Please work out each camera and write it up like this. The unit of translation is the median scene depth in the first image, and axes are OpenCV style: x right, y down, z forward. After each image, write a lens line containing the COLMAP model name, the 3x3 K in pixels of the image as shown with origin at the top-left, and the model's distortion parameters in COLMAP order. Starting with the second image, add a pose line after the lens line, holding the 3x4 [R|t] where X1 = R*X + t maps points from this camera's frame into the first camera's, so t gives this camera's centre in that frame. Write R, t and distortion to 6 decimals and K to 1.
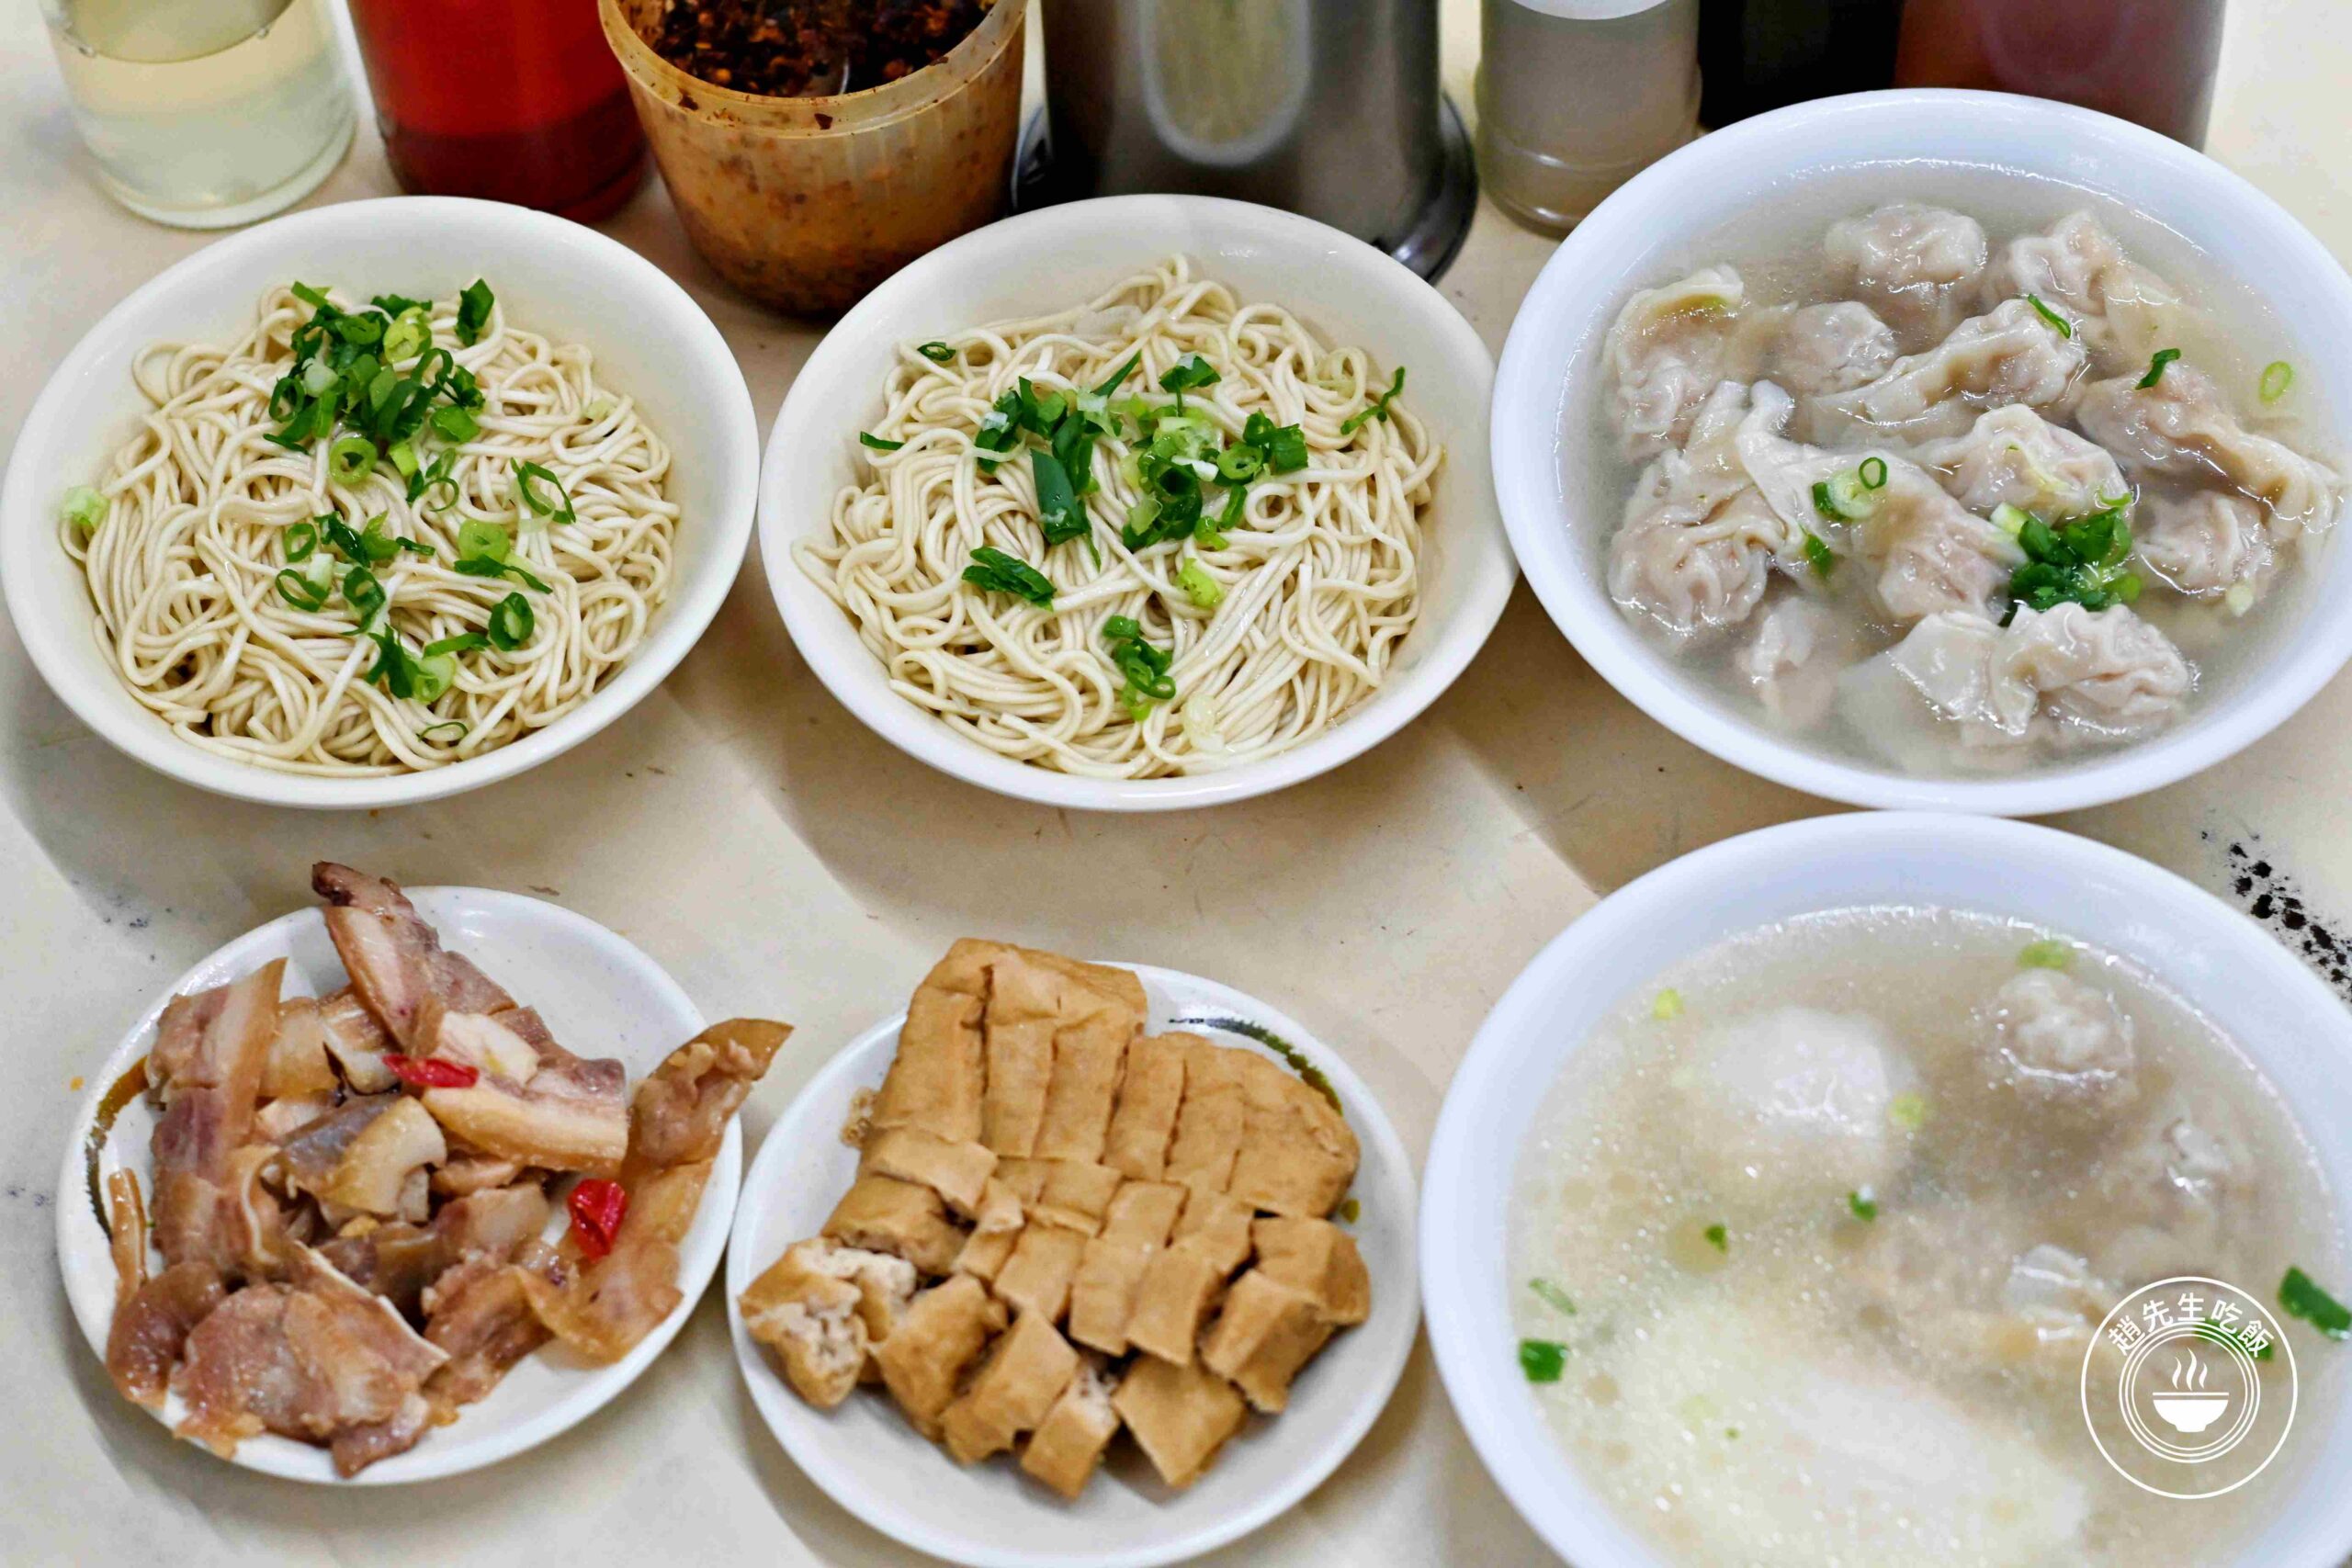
lens RADIAL K [[4989.7, 0, 1176.0], [0, 4989.7, 784.0], [0, 0, 1]] dist [0.018455, 0.018346]
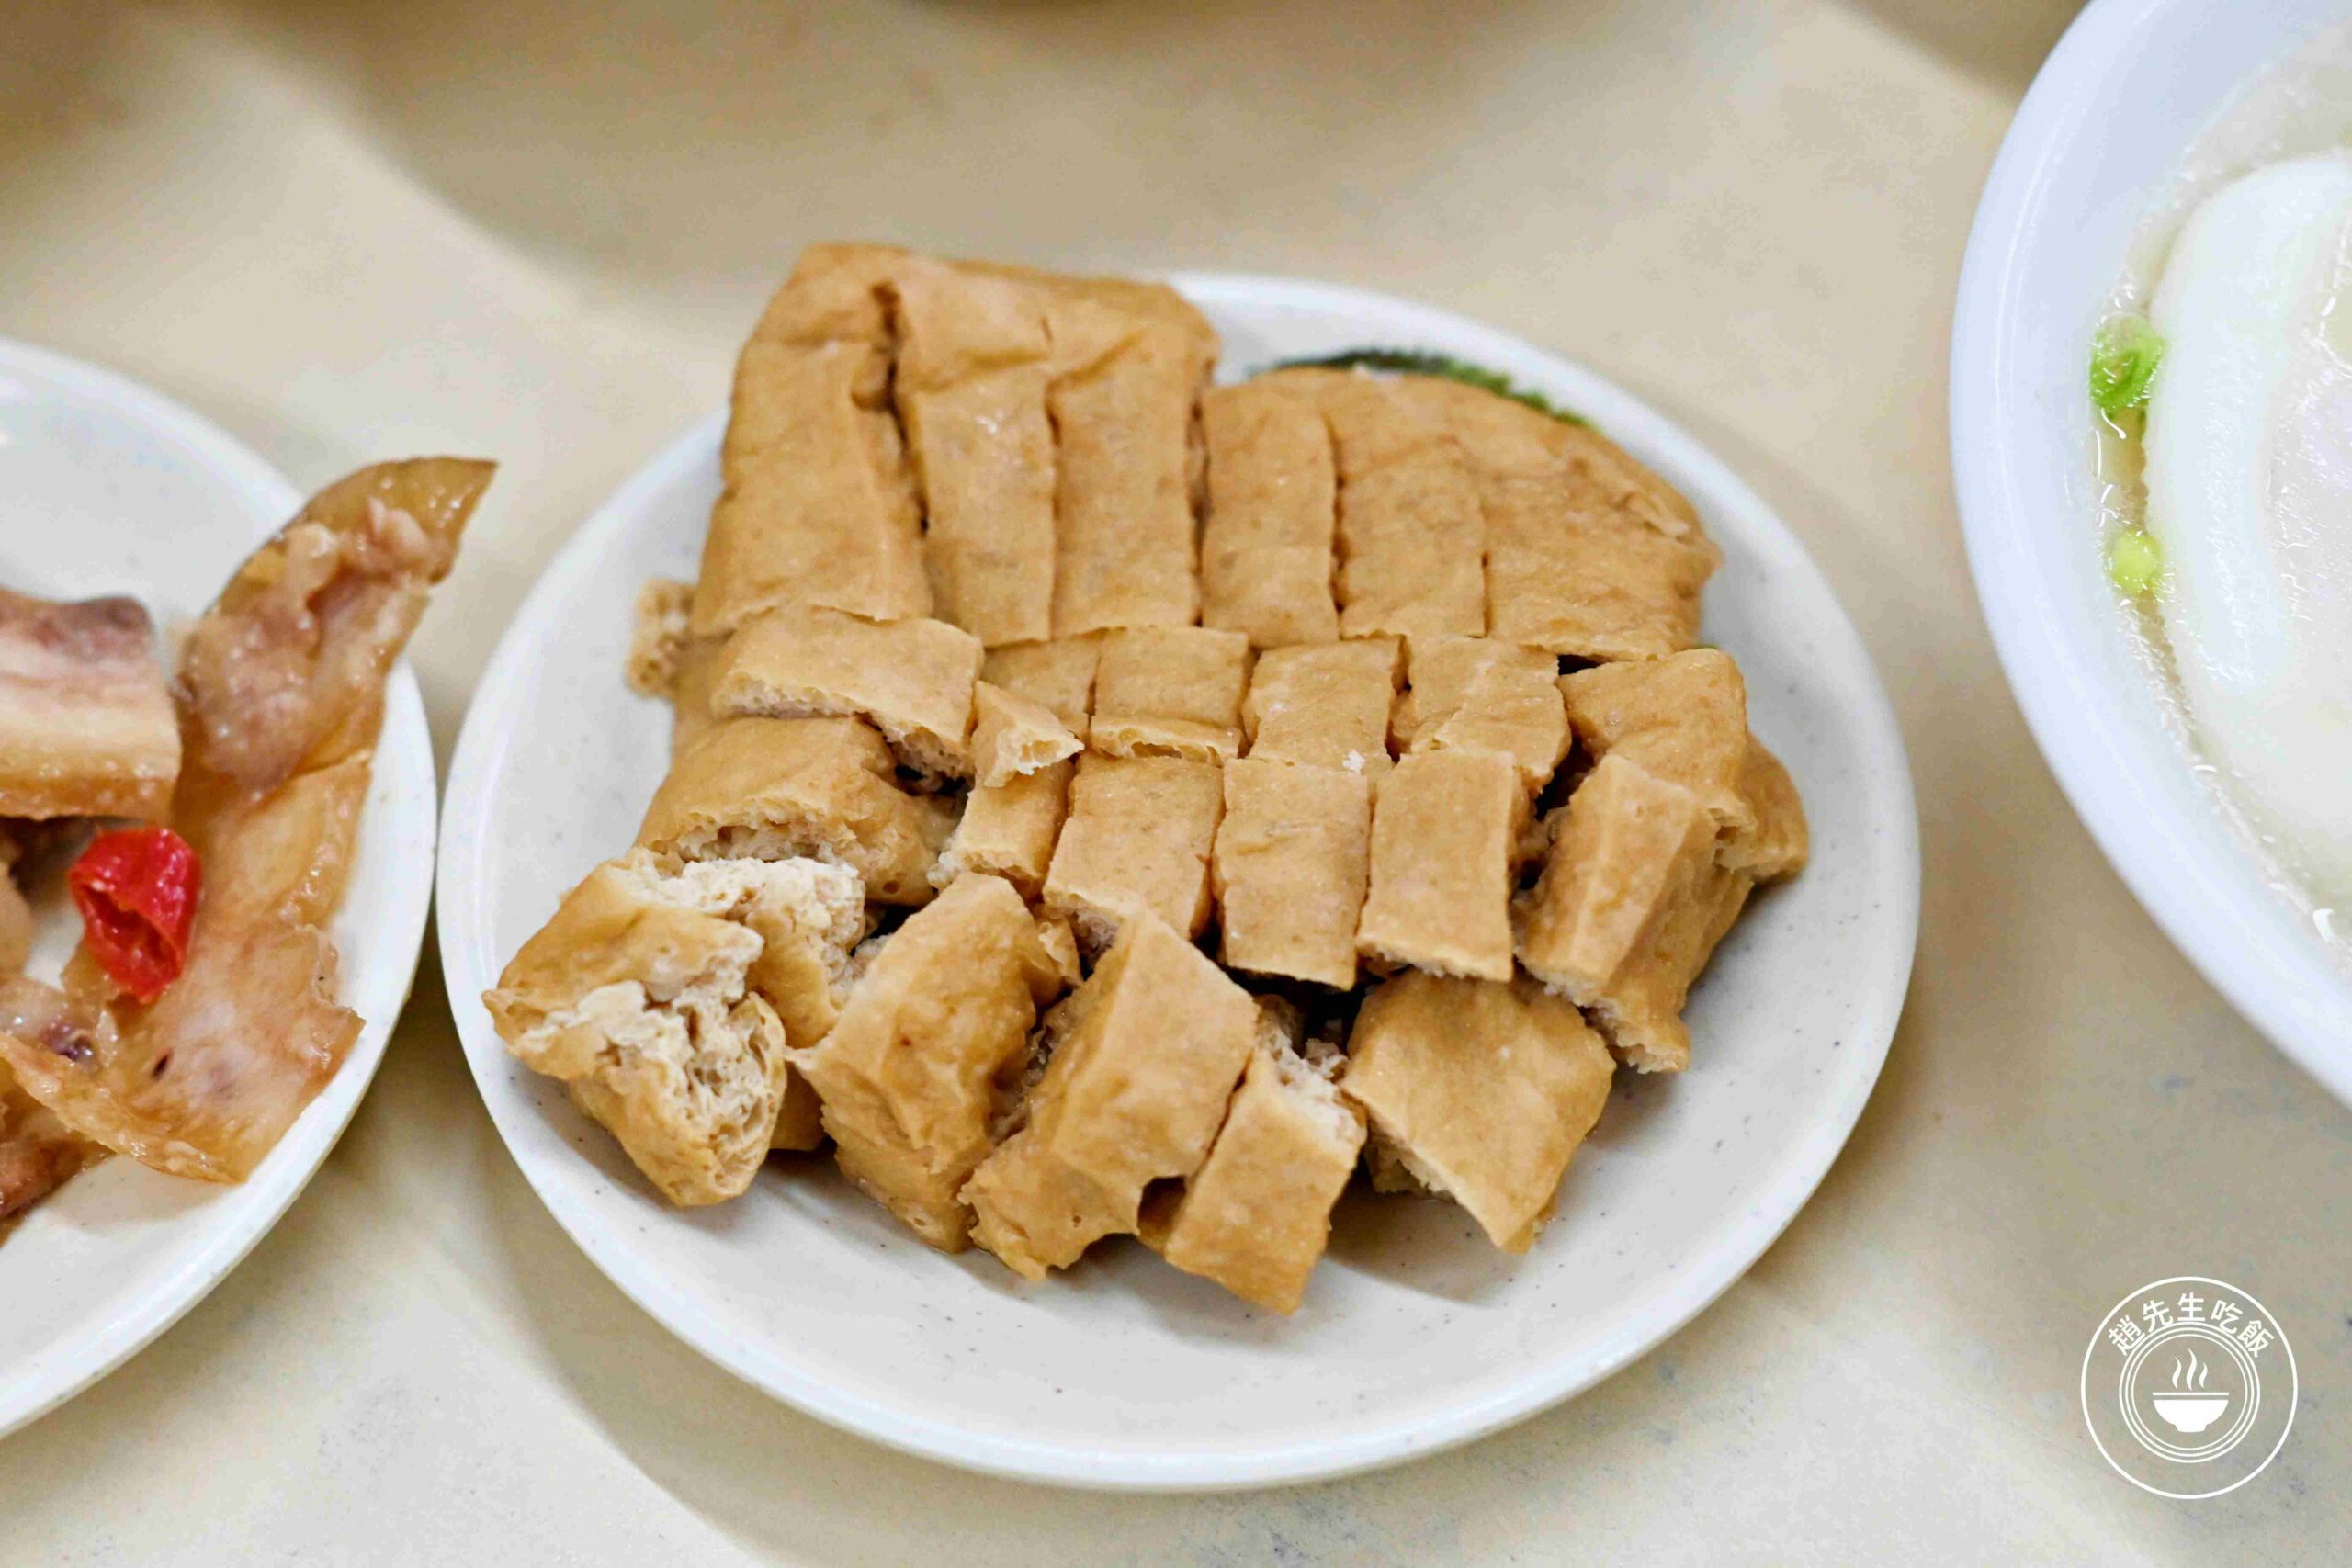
lens RADIAL K [[5253.1, 0, 1176.0], [0, 5253.1, 784.0], [0, 0, 1]] dist [0.074534, 0.444871]
pose [[0.983096, -0.142093, 0.115468, -0.077243], [0.143819, 0.989581, -0.006714, 0.094176], [-0.113311, 0.023207, 0.993289, 0.507160]]
